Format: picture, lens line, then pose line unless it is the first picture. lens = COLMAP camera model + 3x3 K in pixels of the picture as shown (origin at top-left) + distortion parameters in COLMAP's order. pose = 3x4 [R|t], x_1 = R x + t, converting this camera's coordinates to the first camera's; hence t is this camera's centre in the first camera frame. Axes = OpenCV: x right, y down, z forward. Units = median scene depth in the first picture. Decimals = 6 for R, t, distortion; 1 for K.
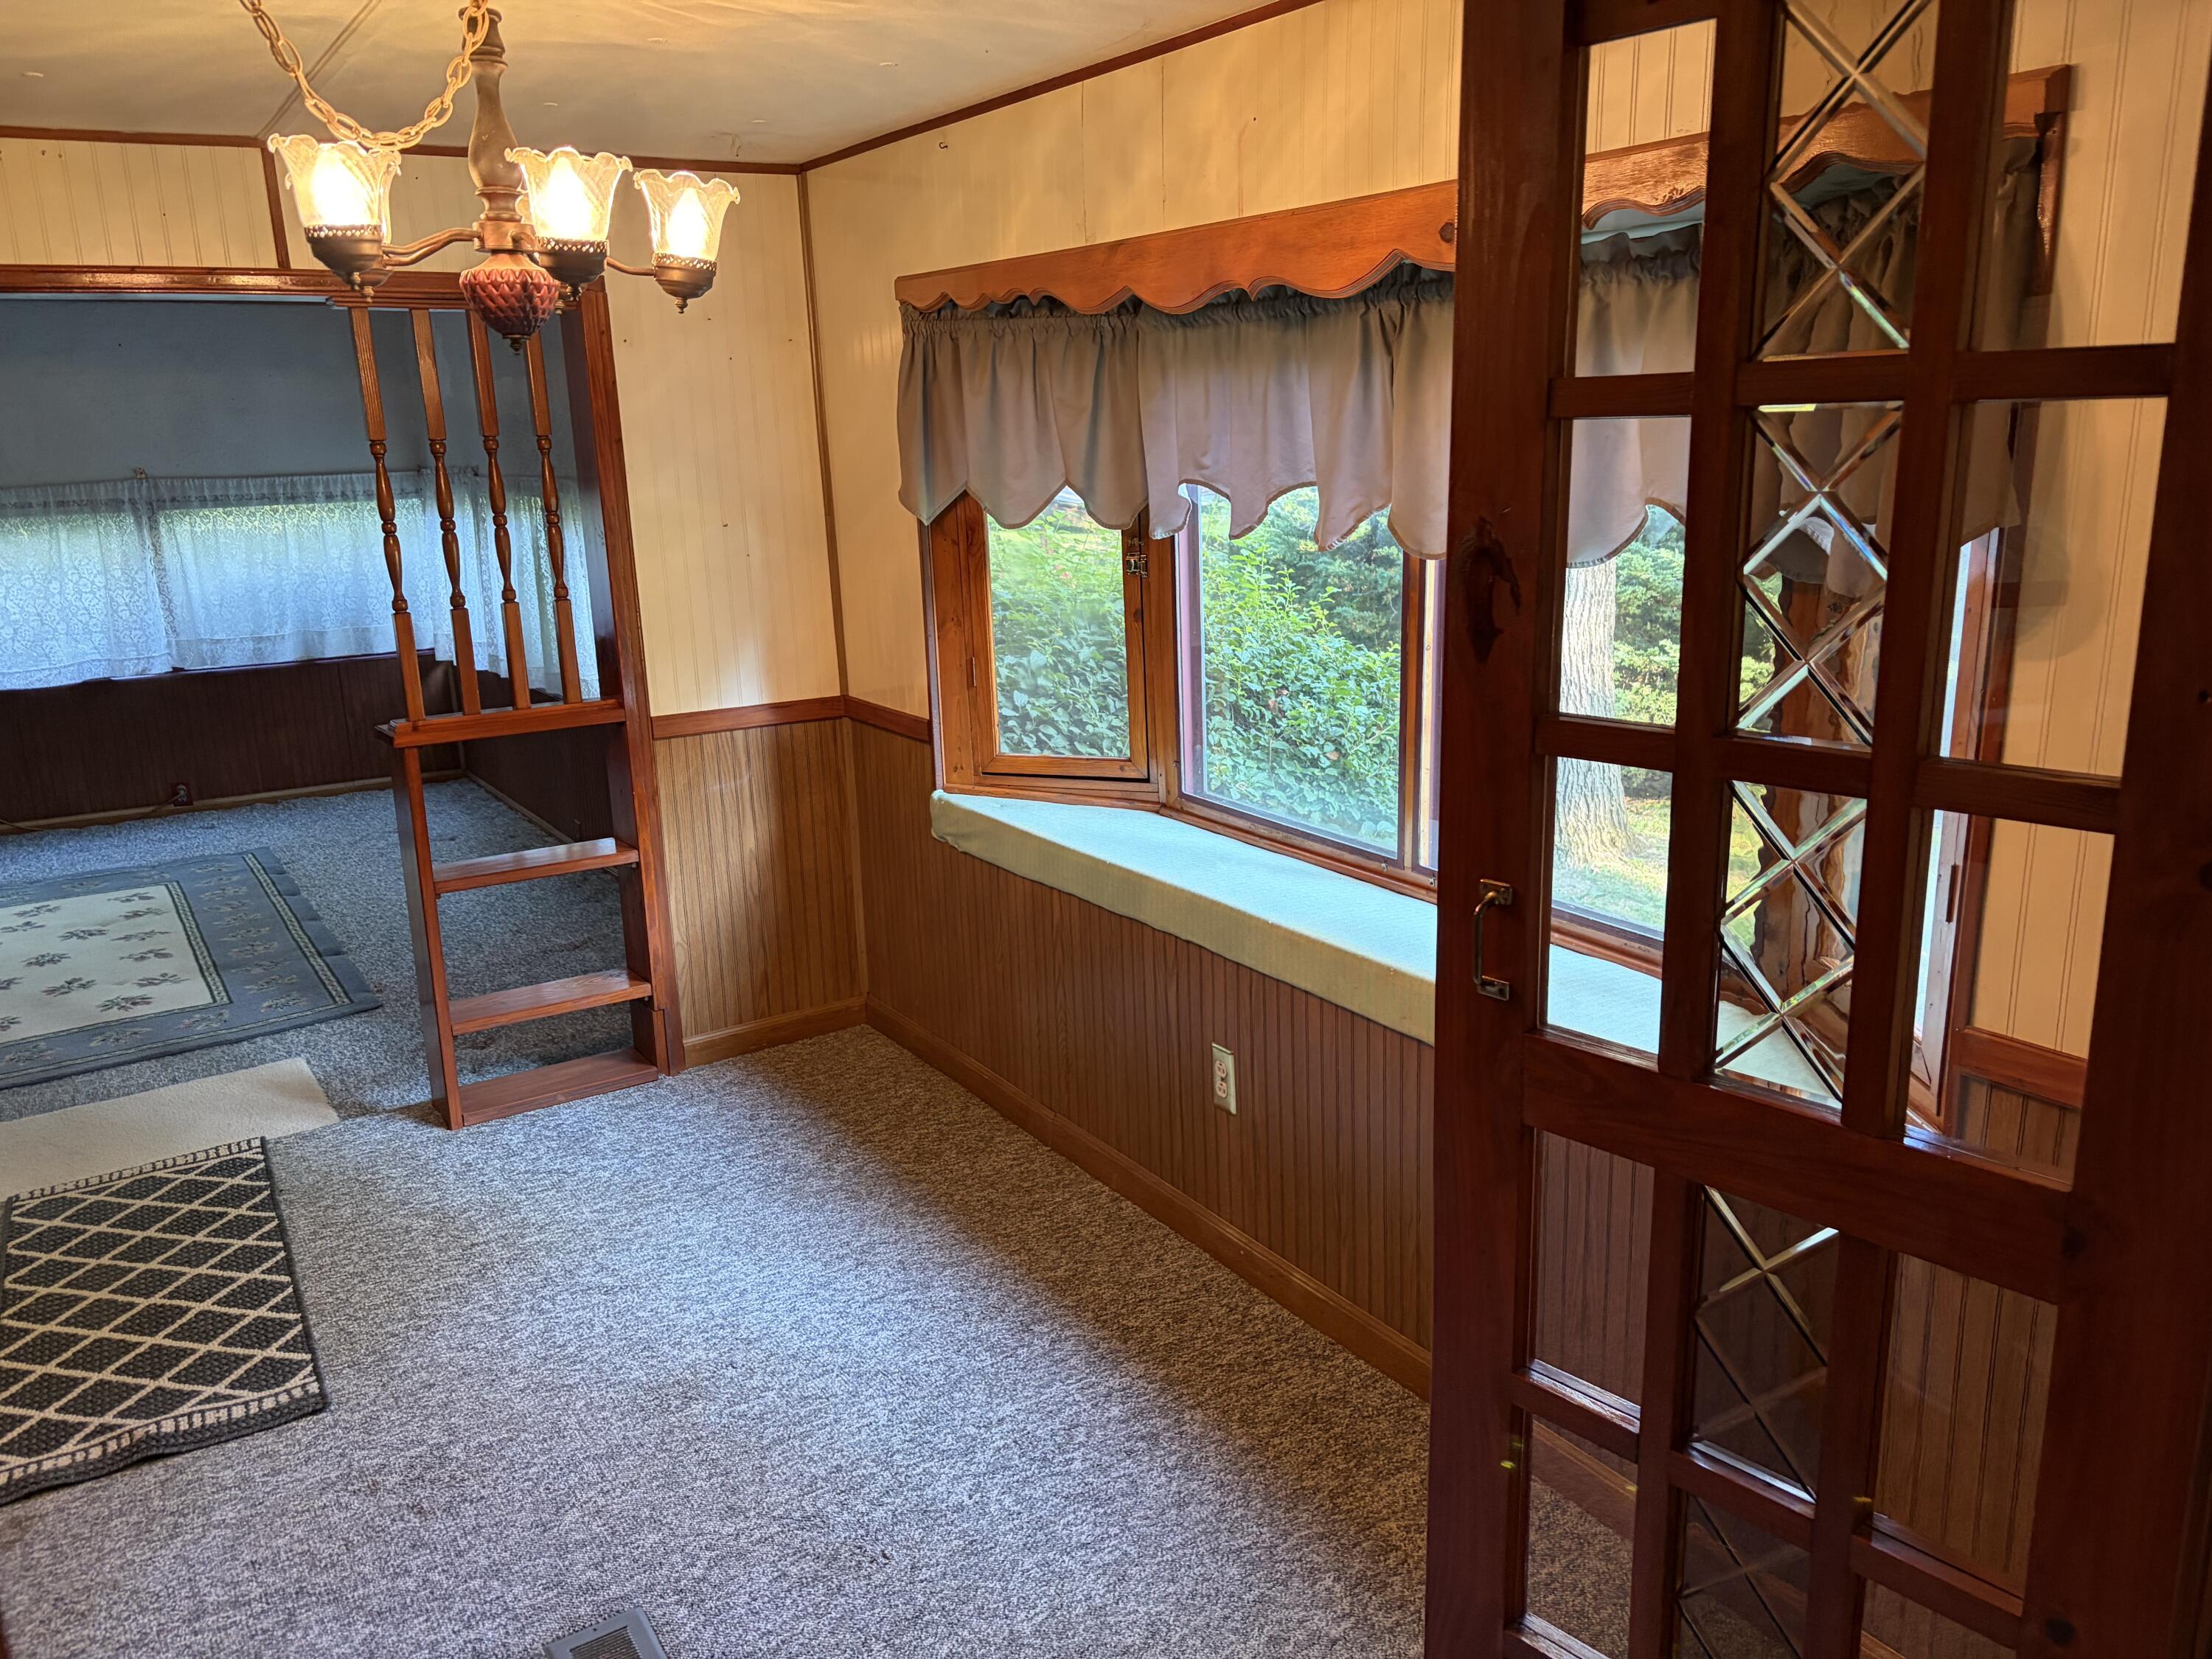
lens RADIAL K [[1675.2, 0, 1113.4], [0, 1675.2, 831.7], [0, 0, 1]] dist [0.042374, -0.040089]
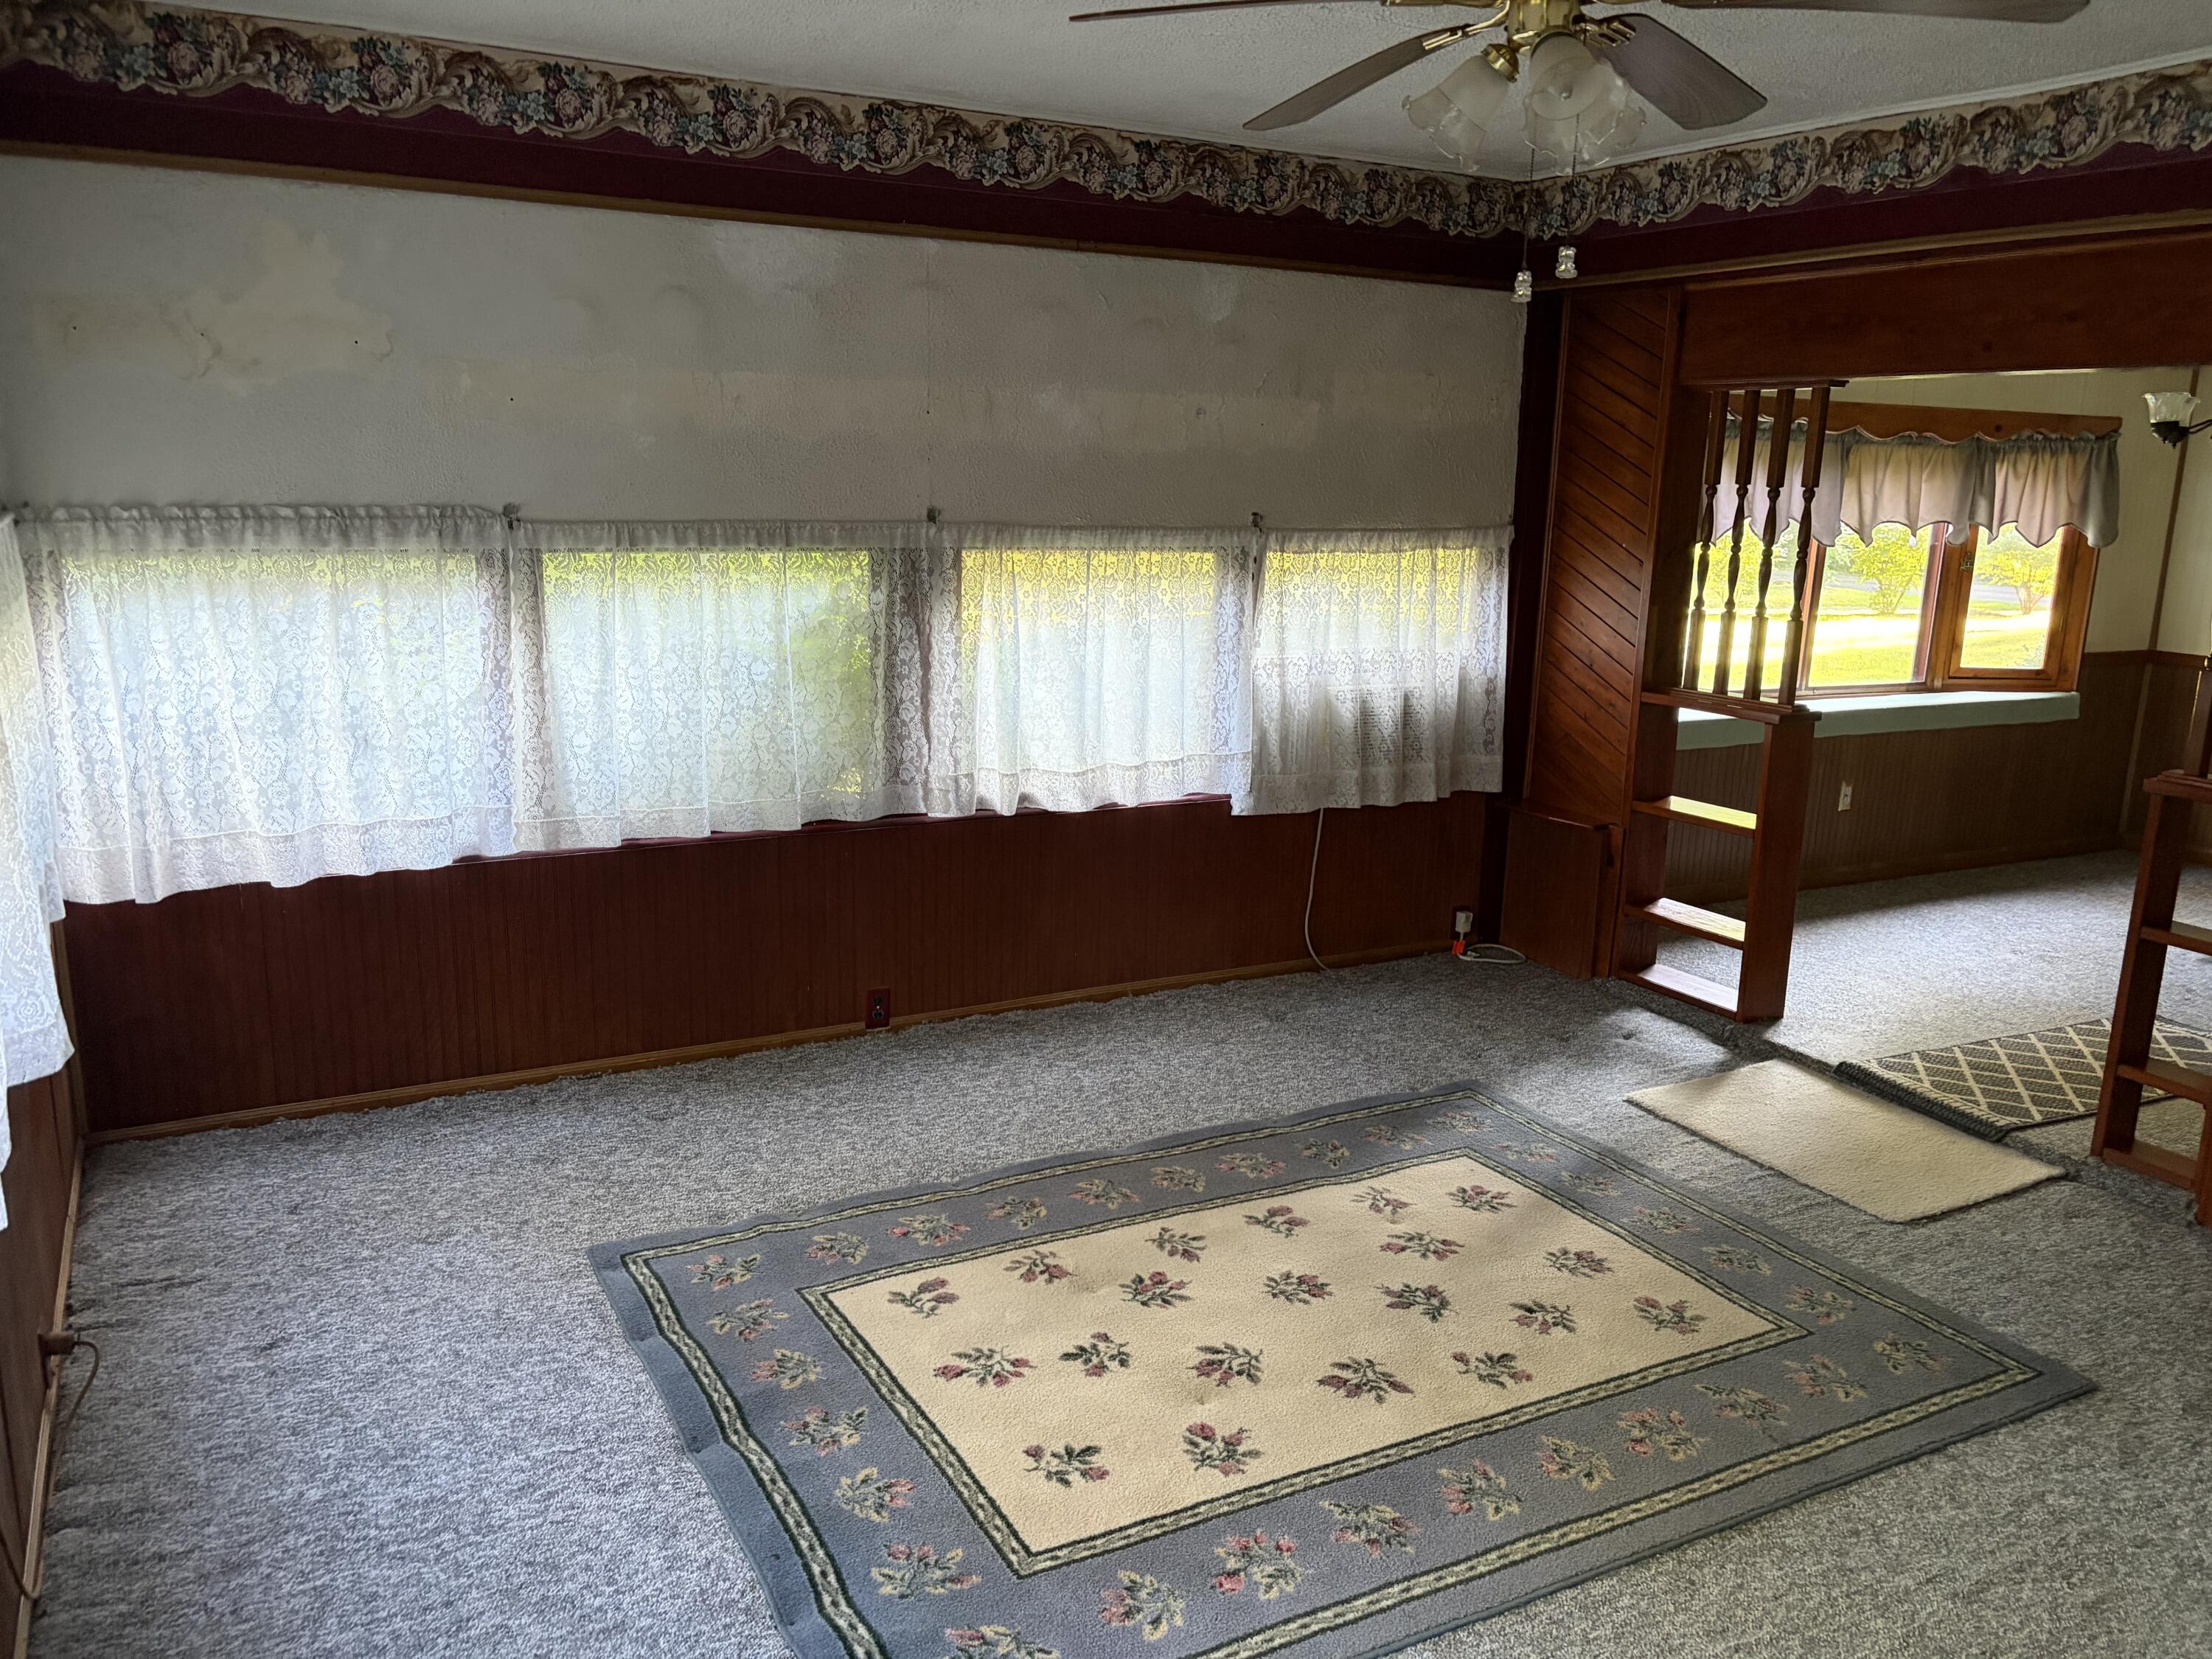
lens RADIAL K [[1675.2, 0, 1113.4], [0, 1675.2, 831.7], [0, 0, 1]] dist [0.042374, -0.040089]
pose [[0.070731, -0.178667, 0.981364, -1.671955], [0.211632, 0.964118, 0.160274, -0.276574], [-0.974787, 0.196352, 0.106004, 1.331415]]
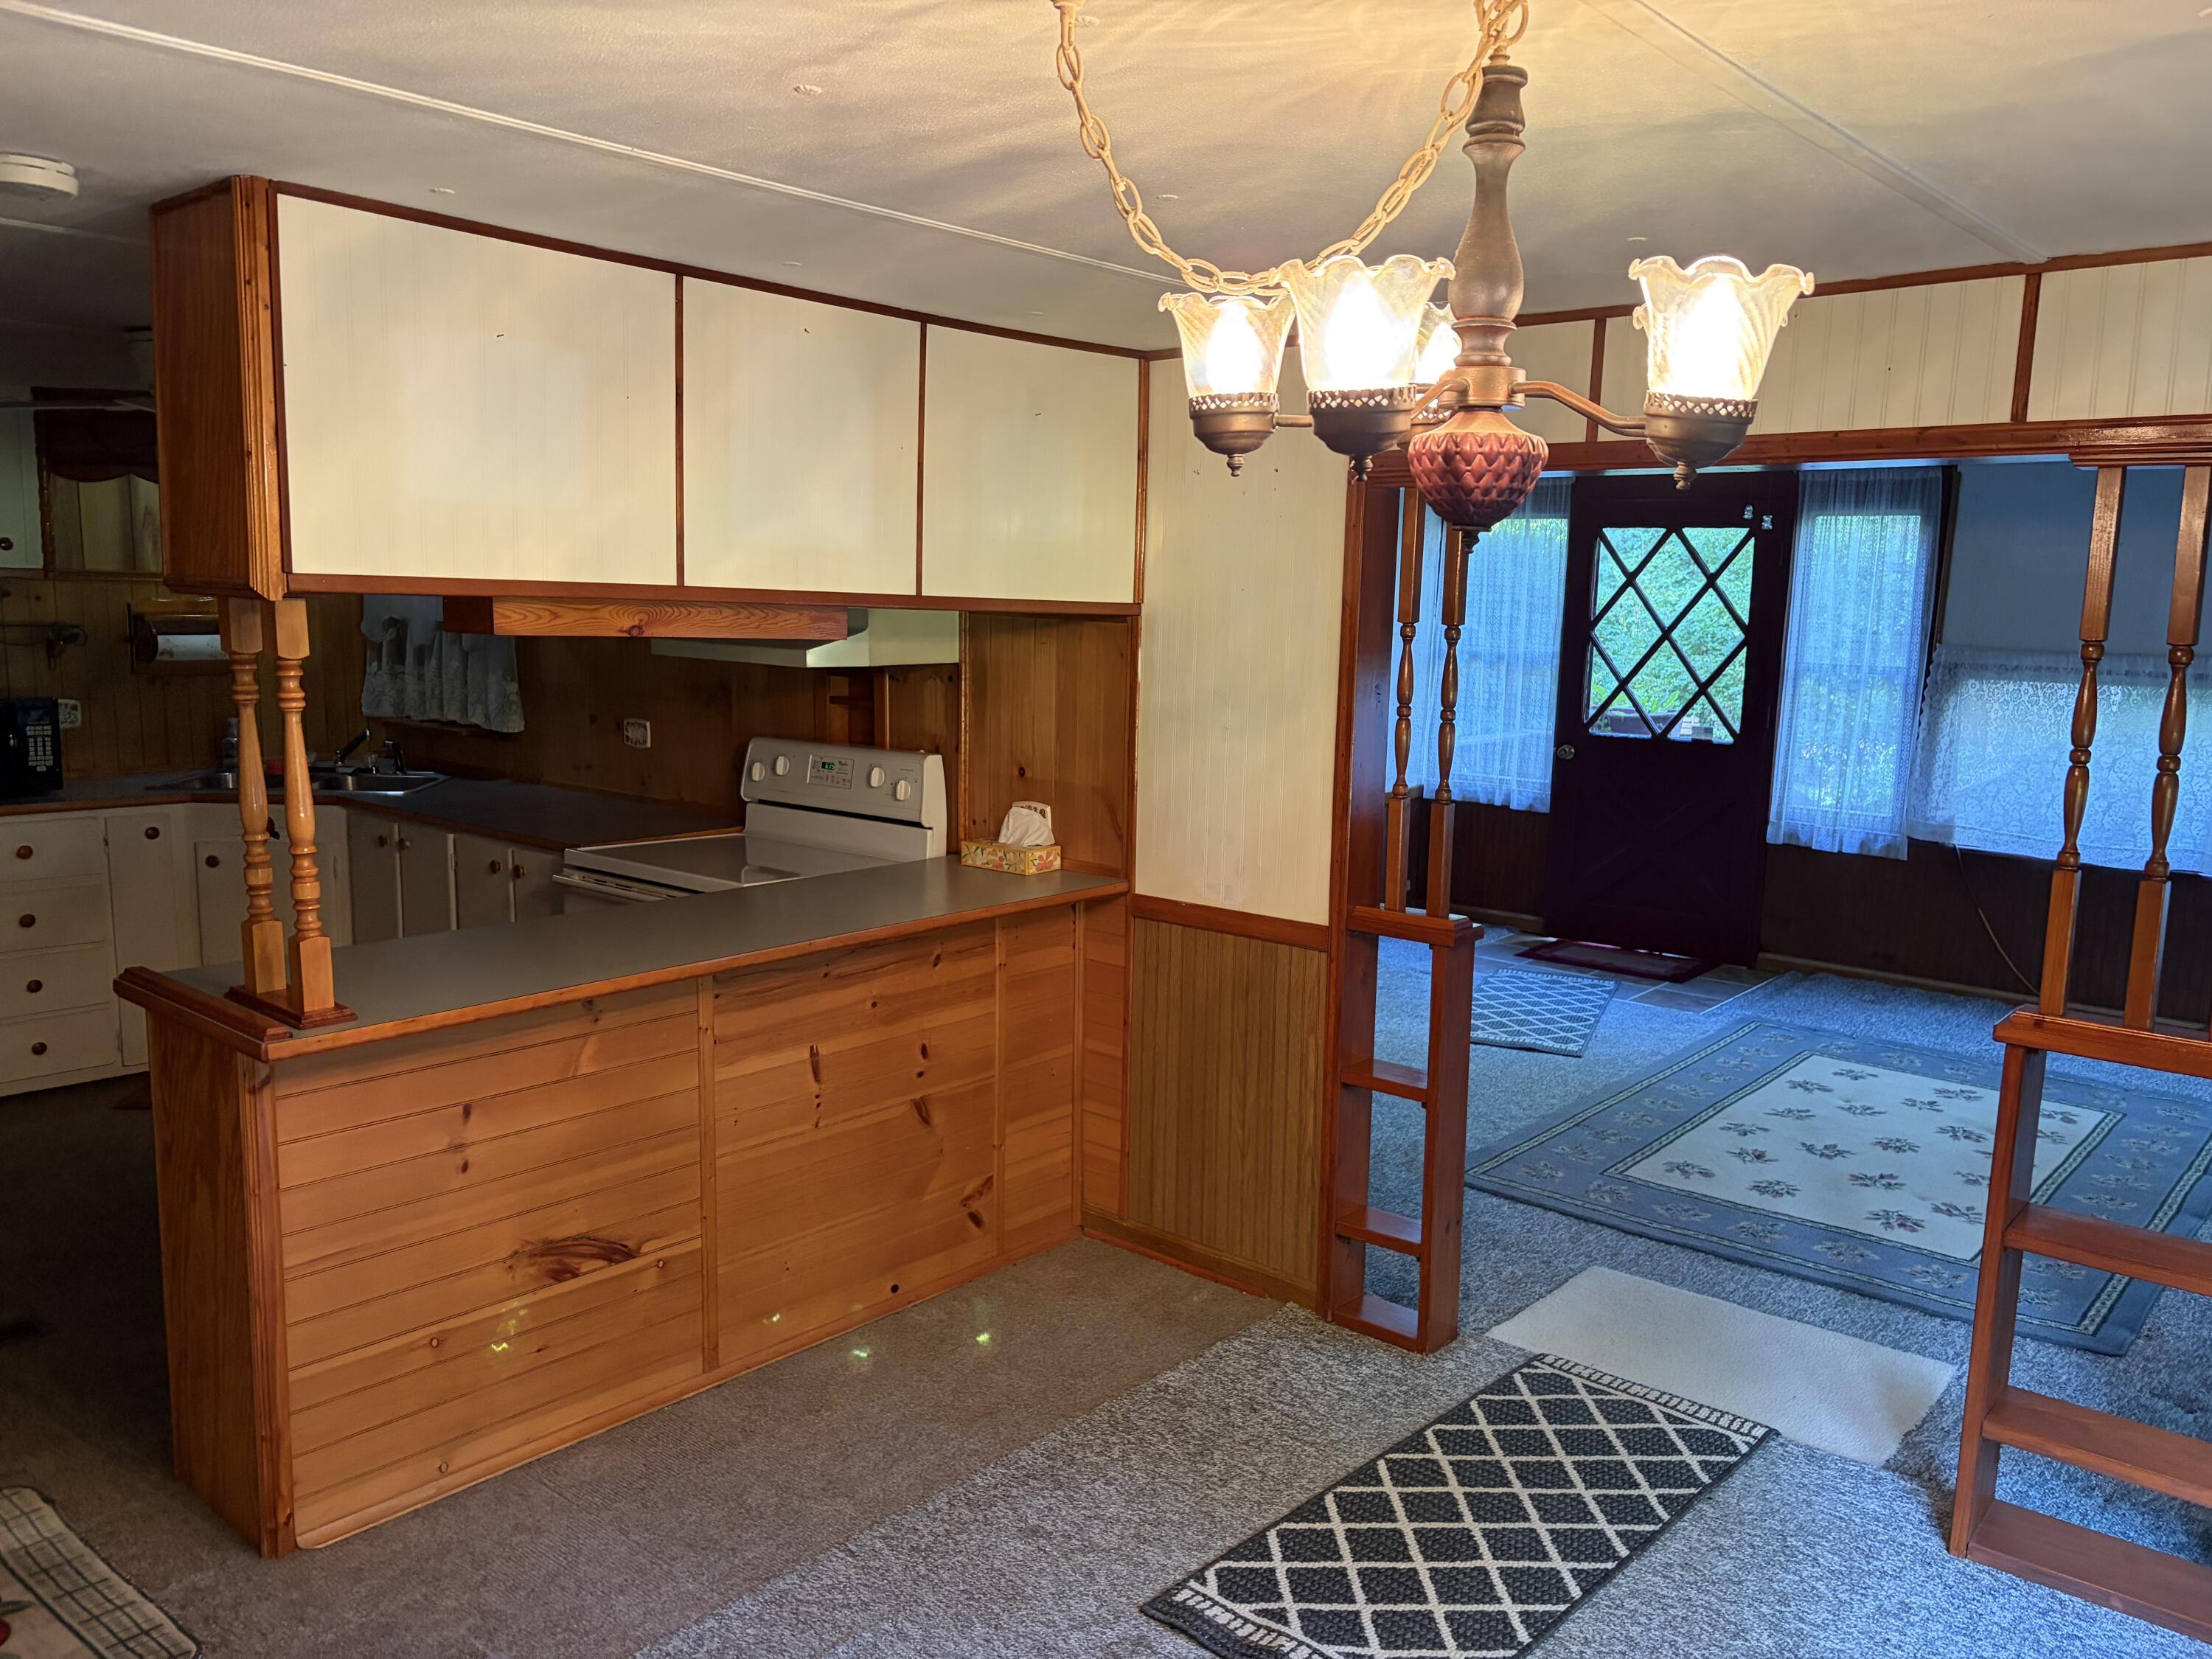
lens RADIAL K [[1675.2, 0, 1113.4], [0, 1675.2, 831.7], [0, 0, 1]] dist [0.042374, -0.040089]
pose [[0.279788, 0.178484, -0.943325, 0.148751], [-0.256668, 0.960708, 0.105645, -0.110794], [0.925116, 0.212563, 0.314606, 0.357036]]
